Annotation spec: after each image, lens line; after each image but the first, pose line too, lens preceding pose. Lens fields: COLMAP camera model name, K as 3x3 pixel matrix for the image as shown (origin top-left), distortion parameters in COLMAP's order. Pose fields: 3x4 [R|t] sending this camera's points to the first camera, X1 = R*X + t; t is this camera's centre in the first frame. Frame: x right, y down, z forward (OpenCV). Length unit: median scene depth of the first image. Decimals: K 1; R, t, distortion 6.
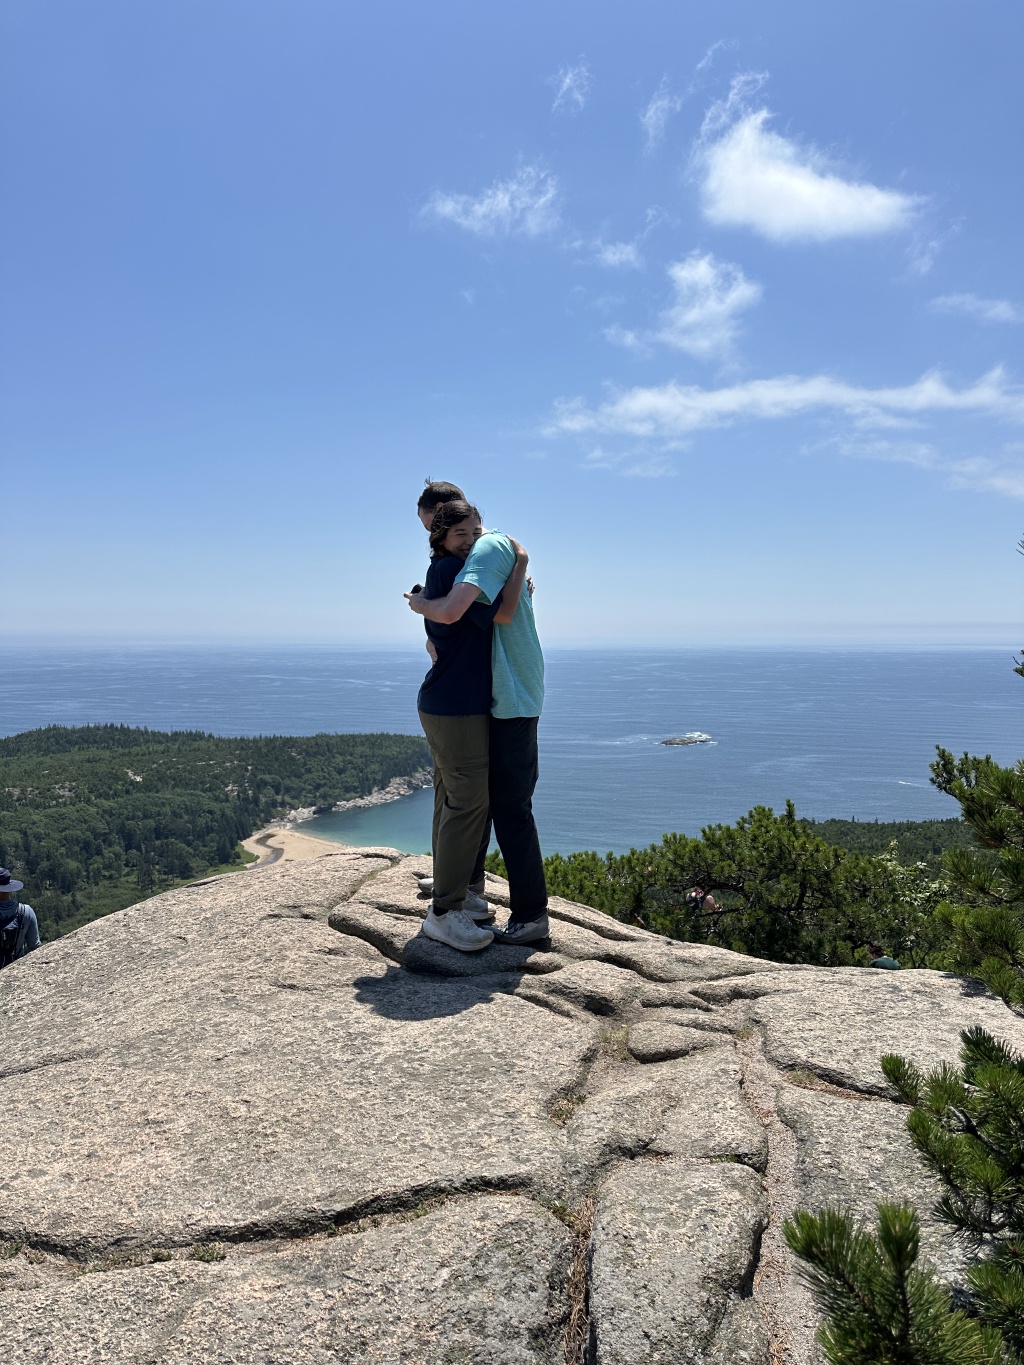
lens RADIAL K [[1013.8, 0, 490.6], [0, 1013.8, 689.3], [0, 0, 1]] dist [0.106354, -0.181600]
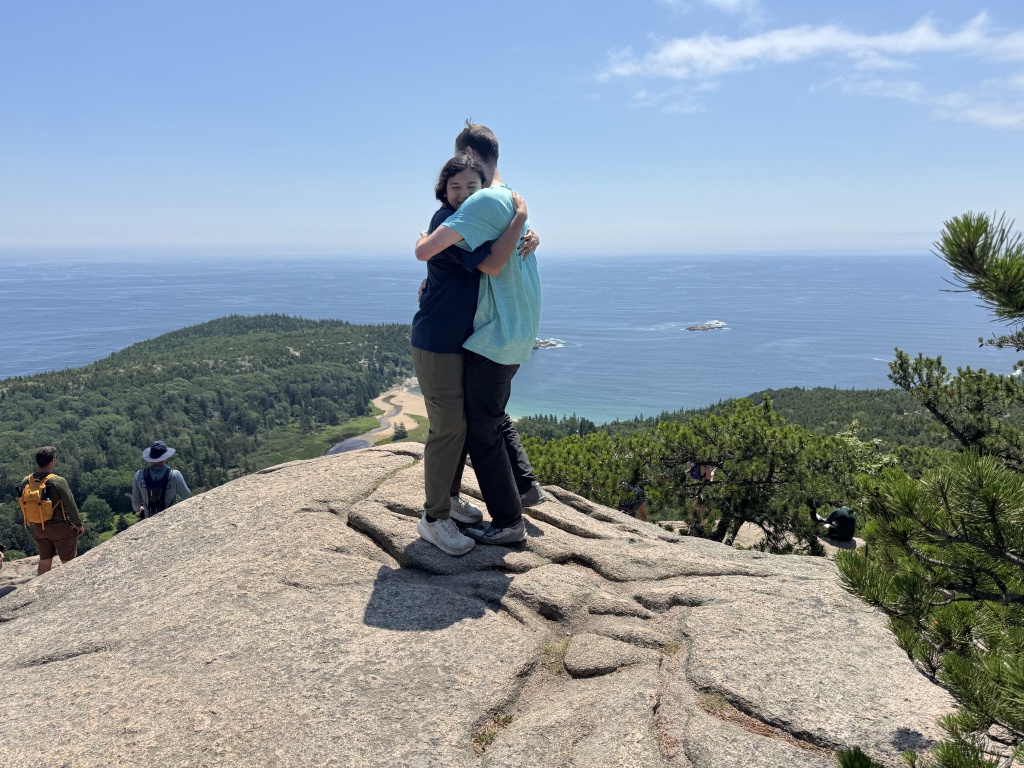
lens RADIAL K [[749.0, 0, 503.8], [0, 749.0, 394.2], [0, 0, 1]] dist [0.054649, -0.059317]
pose [[0.996646, 0.008992, -0.081334, 0.056443], [0.003122, 0.989042, 0.147599, -0.027684], [0.081770, -0.147358, 0.985697, 0.092556]]
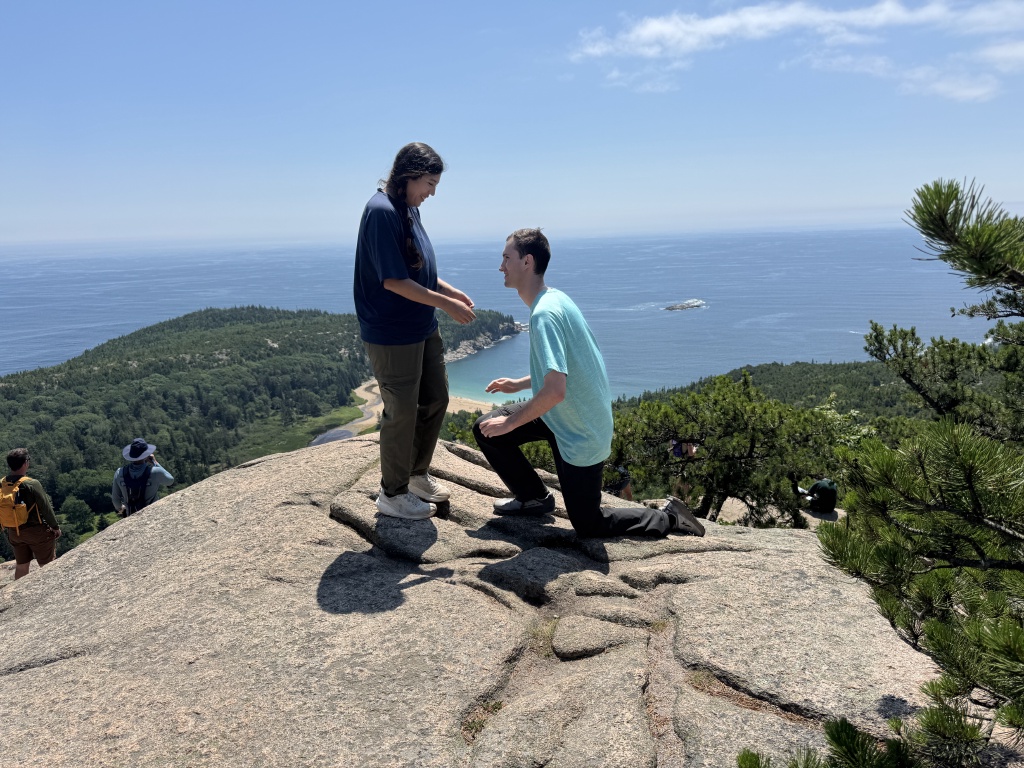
lens RADIAL K [[749.7, 0, 511.5], [0, 749.7, 389.2], [0, 0, 1]] dist [0.048399, -0.049506]
pose [[0.998518, -0.024074, -0.048800, 0.058046], [0.031684, 0.986330, 0.161706, -0.026948], [0.044240, -0.163013, 0.985632, 0.096090]]
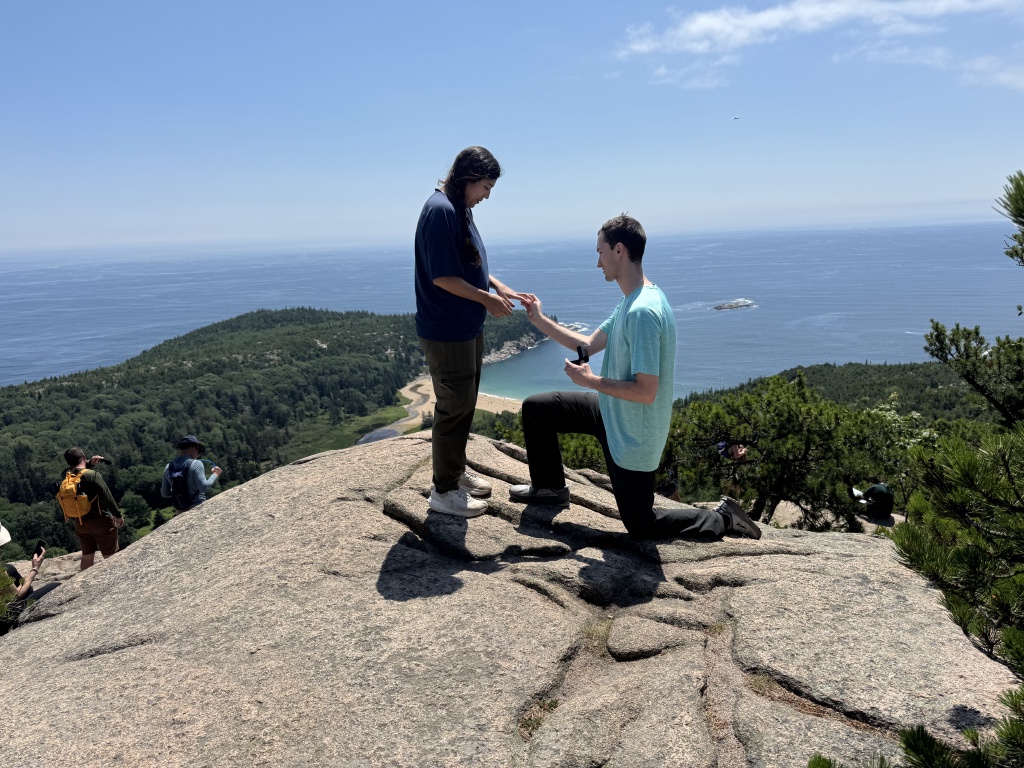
lens RADIAL K [[747.9, 0, 507.5], [0, 747.9, 388.2], [0, 0, 1]] dist [0.065532, -0.082553]
pose [[0.993609, -0.020256, -0.111040, 0.052254], [0.037685, 0.986848, 0.157195, -0.025798], [0.106396, -0.160375, 0.981305, 0.095536]]
